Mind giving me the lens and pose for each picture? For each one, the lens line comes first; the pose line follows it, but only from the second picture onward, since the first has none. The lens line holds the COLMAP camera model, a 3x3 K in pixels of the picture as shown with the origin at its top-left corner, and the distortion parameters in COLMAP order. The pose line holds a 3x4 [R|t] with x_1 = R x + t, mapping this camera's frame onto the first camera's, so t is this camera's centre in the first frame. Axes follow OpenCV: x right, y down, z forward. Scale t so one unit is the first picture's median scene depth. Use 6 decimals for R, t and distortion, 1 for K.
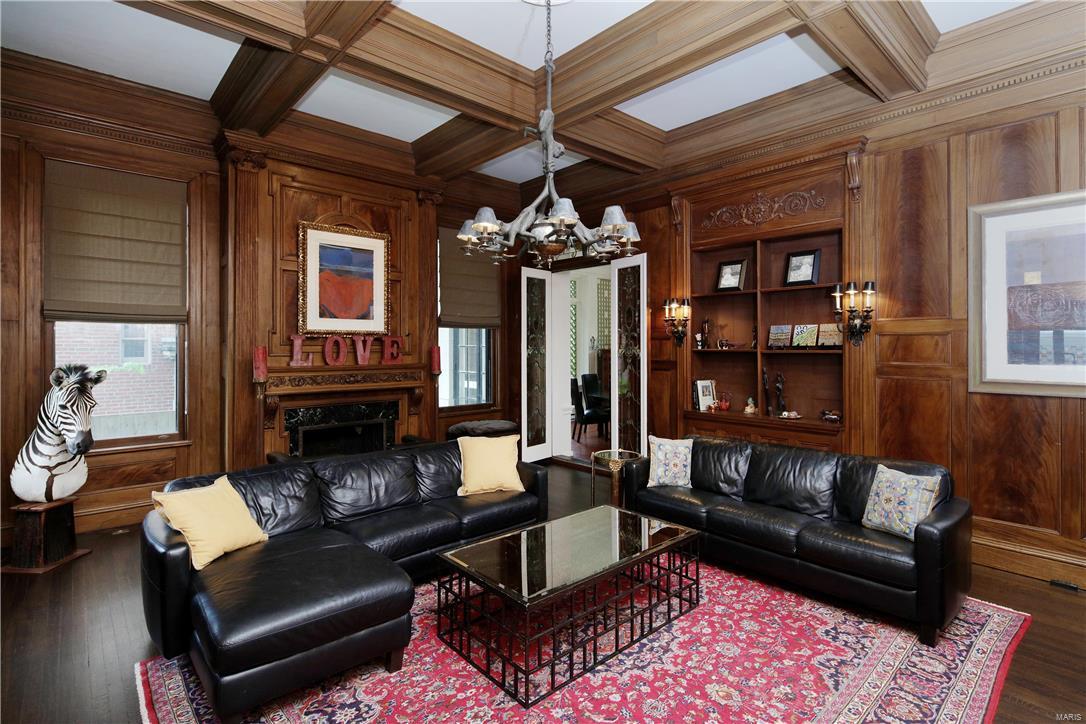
lens RADIAL K [[530.7, 0, 534.8], [0, 530.7, 344.6], [0, 0, 1]] dist [0.005440, -0.004731]
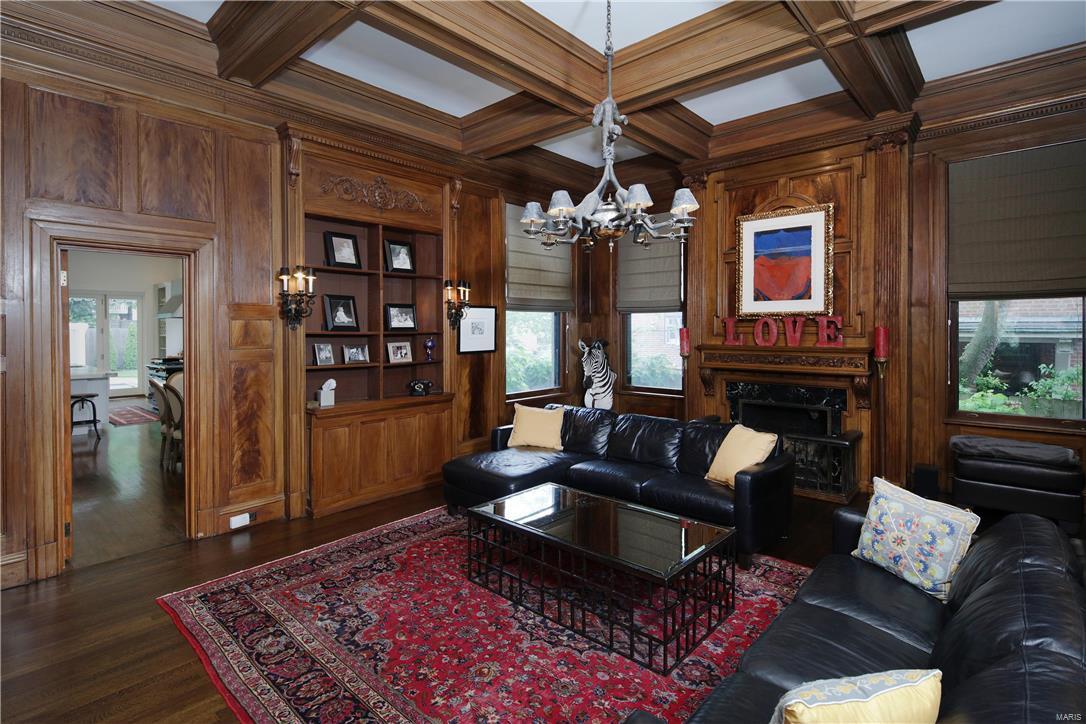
lens RADIAL K [[530.7, 0, 545.9], [0, 530.7, 334.1], [0, 0, 1]] dist [0.005440, -0.004731]
pose [[0.106302, 0.010314, -0.994280, 0.624551], [0.006628, 0.999917, 0.011081, 0.001812], [0.994312, -0.007768, 0.106224, 0.462782]]
